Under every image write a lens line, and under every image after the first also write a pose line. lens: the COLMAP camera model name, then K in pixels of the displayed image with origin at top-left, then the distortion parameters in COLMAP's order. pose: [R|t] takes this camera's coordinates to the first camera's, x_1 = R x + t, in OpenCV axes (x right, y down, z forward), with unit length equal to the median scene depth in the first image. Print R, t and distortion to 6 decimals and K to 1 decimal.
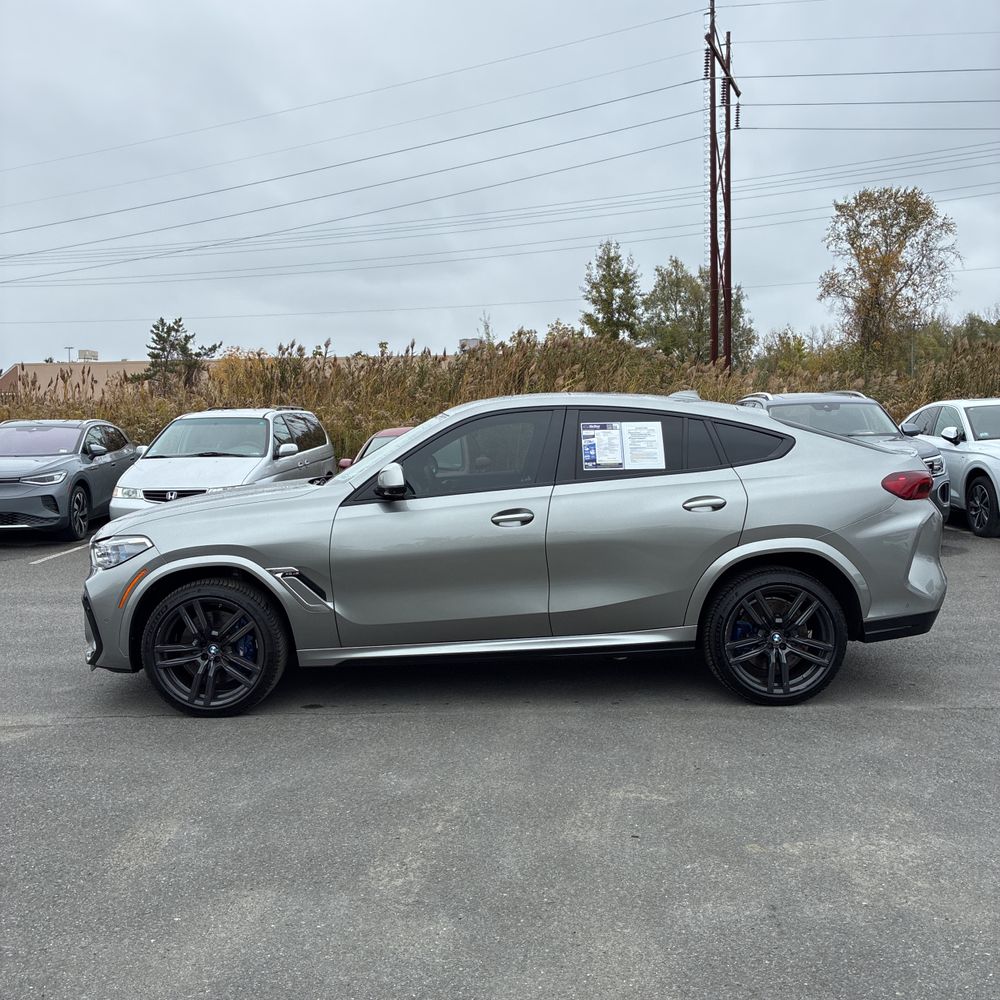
lens RADIAL K [[1001.9, 0, 494.9], [0, 1001.9, 499.3], [0, 0, 1]] dist [0.037219, -0.022964]
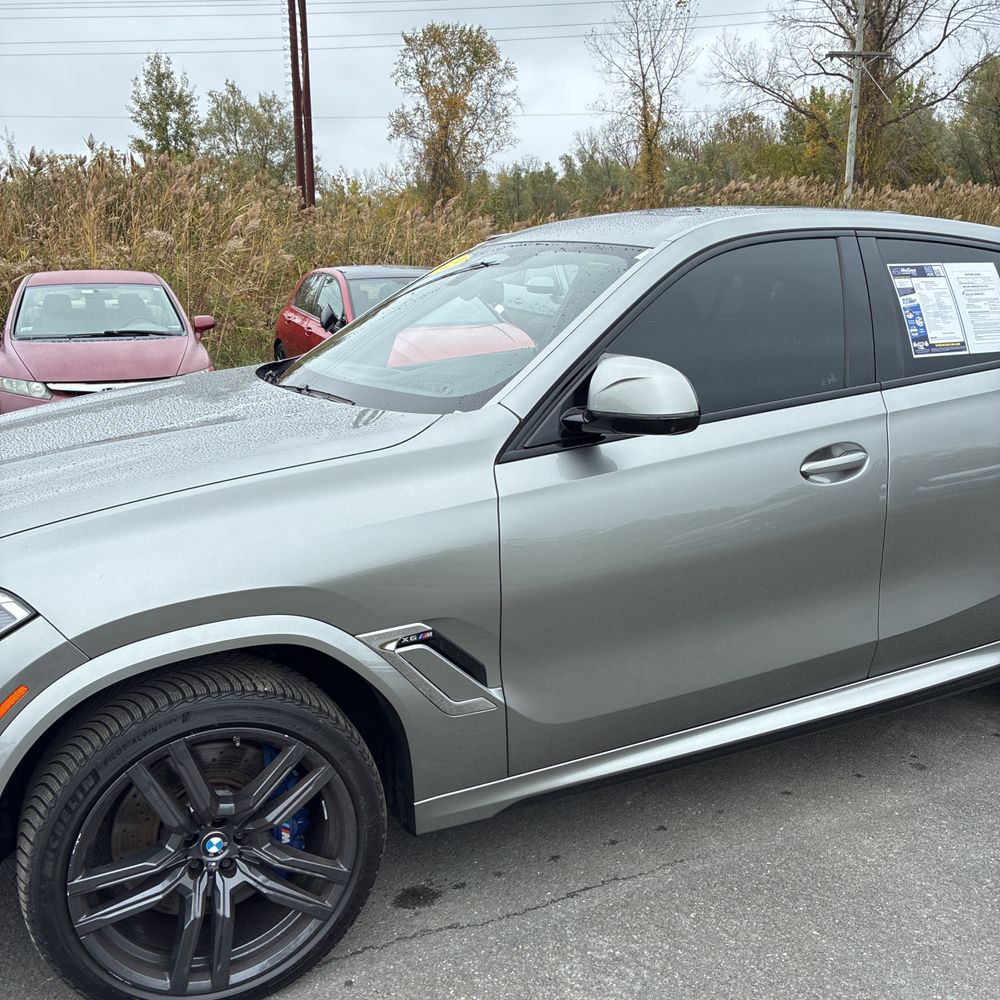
lens RADIAL K [[996.1, 0, 476.9], [0, 996.1, 511.5], [0, 0, 1]] dist [0.036040, -0.030883]
pose [[0.909487, -0.091369, 0.405567, -0.321067], [0.024918, 0.985776, 0.166204, -0.041076], [-0.414985, -0.141055, 0.898828, 0.597312]]
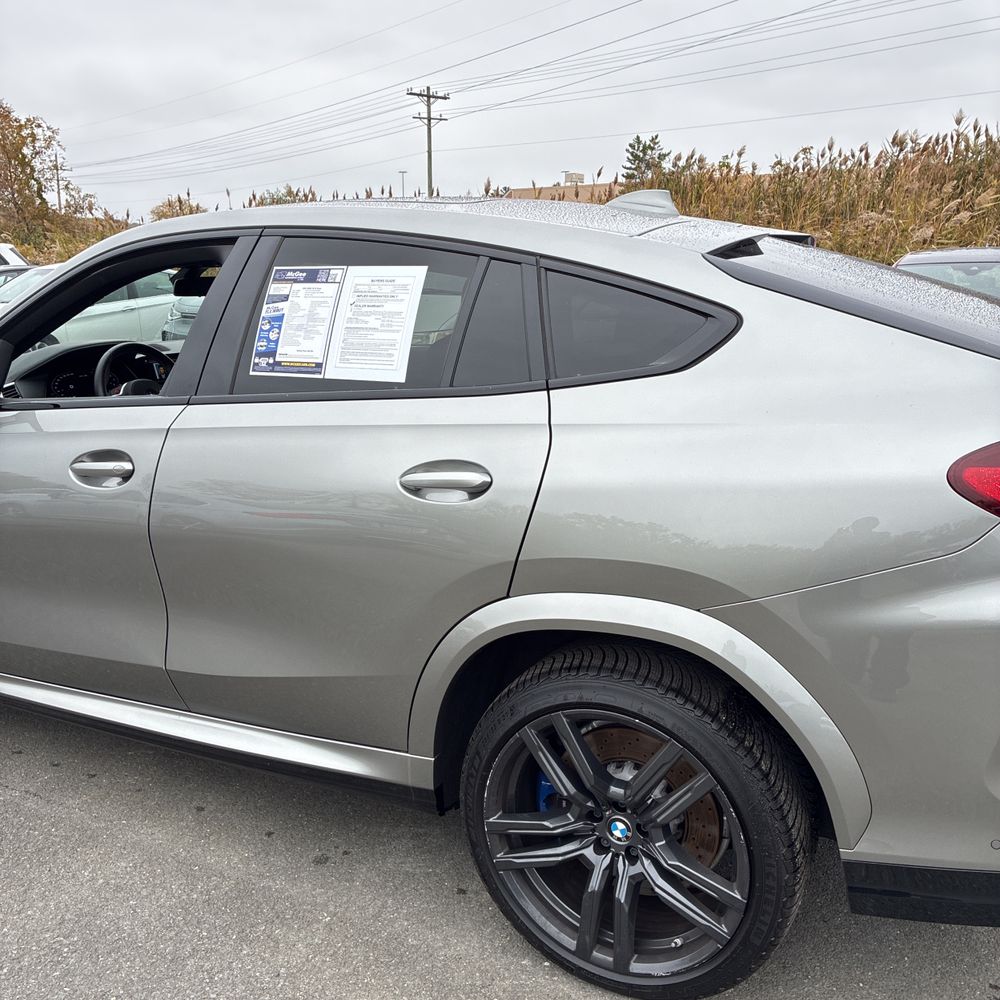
lens RADIAL K [[996.7, 0, 506.3], [0, 996.7, 500.9], [0, 0, 1]] dist [0.015640, 0.002425]
pose [[0.889580, 0.114069, -0.442307, 0.383527], [-0.035677, 0.982710, 0.181681, -0.057080], [0.455383, -0.145839, 0.878269, 0.627754]]
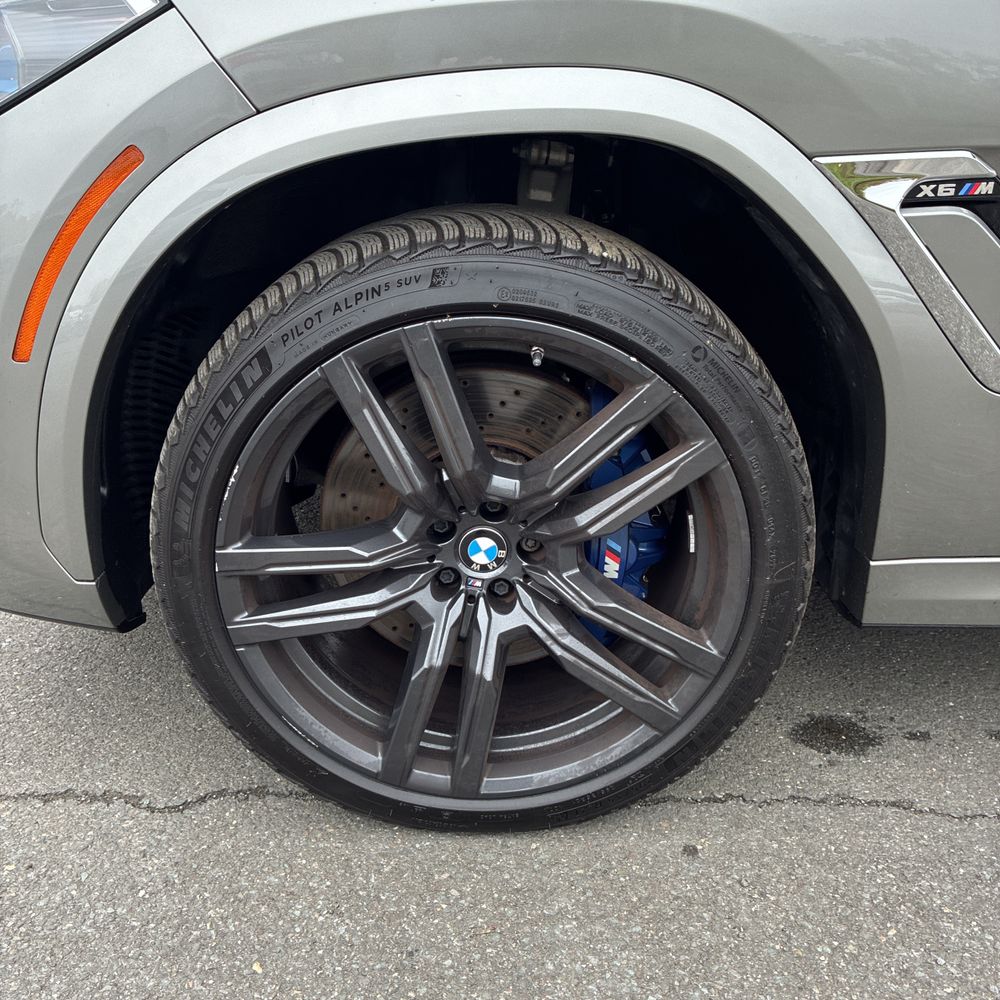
lens RADIAL K [[977.6, 0, 479.6], [0, 977.6, 479.6], [0, 0, 1]] dist [0.012642, -0.026270]
pose [[0.999870, 0.014519, 0.006998, -0.271549], [-0.015985, 0.948818, 0.315418, 0.065681], [-0.002060, -0.315489, 0.948927, 0.773333]]
